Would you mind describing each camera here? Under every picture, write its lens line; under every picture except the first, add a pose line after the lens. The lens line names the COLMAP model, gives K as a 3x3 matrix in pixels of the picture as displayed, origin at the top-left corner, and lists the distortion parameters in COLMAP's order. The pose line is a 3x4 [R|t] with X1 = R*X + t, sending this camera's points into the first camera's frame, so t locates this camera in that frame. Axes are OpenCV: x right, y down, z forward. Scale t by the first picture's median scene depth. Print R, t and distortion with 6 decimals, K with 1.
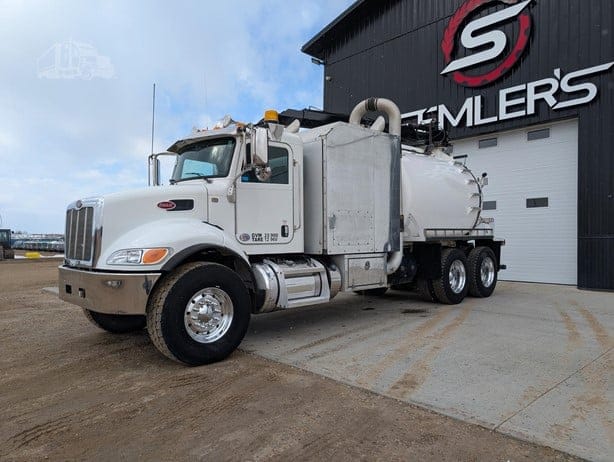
lens RADIAL K [[450.1, 0, 303.1], [0, 450.1, 236.1], [0, 0, 1]] dist [0.024990, -0.006707]
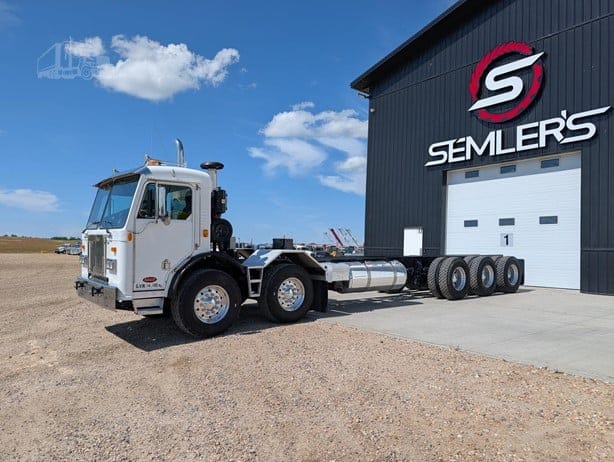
lens RADIAL K [[450.1, 0, 305.8], [0, 450.1, 236.0], [0, 0, 1]] dist [0.024990, -0.006707]
pose [[0.996183, 0.012293, -0.086423, -0.016540], [-0.014051, 0.999706, -0.019770, 0.000242], [0.086155, 0.020909, 0.996062, -0.238547]]
